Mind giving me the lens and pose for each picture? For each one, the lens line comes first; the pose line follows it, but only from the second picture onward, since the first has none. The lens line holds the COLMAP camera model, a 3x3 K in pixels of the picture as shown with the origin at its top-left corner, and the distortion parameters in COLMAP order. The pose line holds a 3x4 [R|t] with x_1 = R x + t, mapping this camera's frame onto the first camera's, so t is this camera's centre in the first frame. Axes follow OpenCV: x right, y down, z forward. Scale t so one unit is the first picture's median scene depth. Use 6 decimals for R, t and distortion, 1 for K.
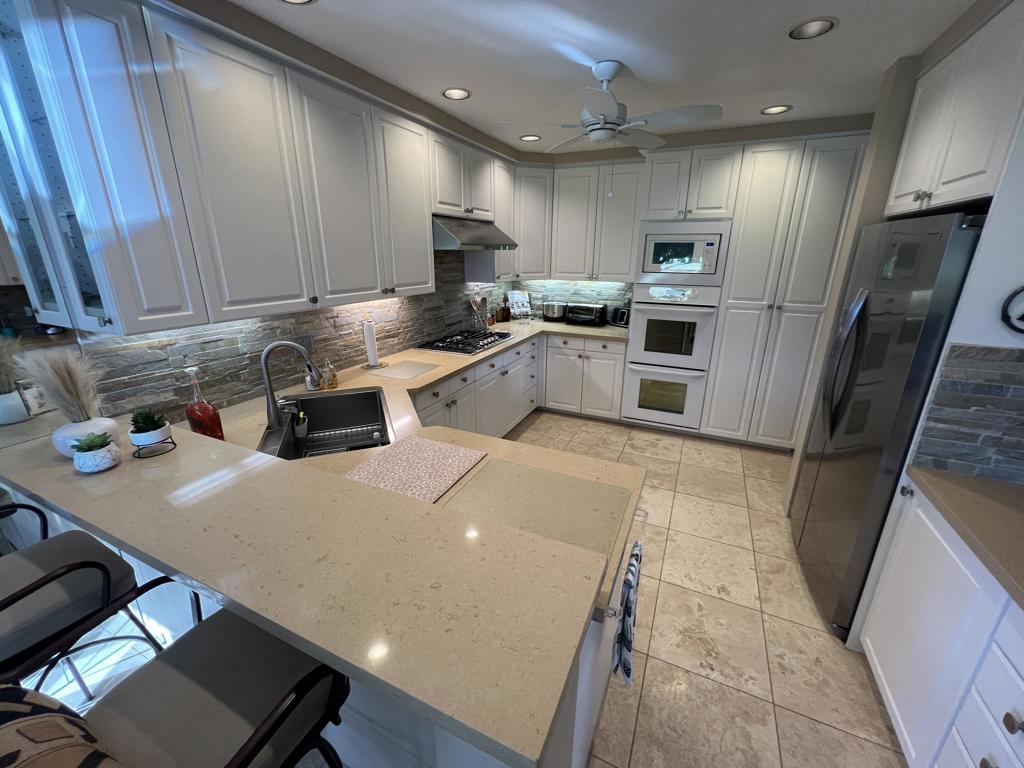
lens RADIAL K [[409.6, 0, 512.9], [0, 409.6, 382.3], [0, 0, 1]] dist [-0.002957, 0.000491]
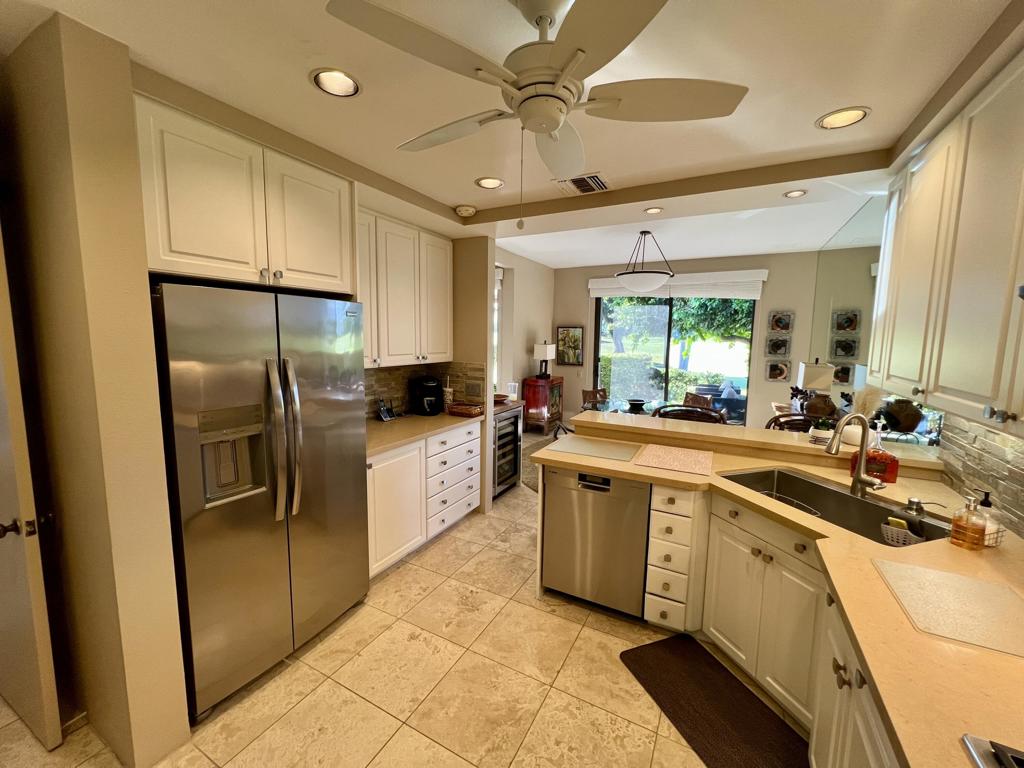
lens RADIAL K [[409.6, 0, 511.0], [0, 409.6, 382.0], [0, 0, 1]] dist [-0.002957, 0.000491]
pose [[-0.998239, -0.023925, 0.054276, 0.256163], [0.000493, 0.911671, 0.410921, -0.582210], [-0.059313, 0.410224, -0.910054, 1.897667]]
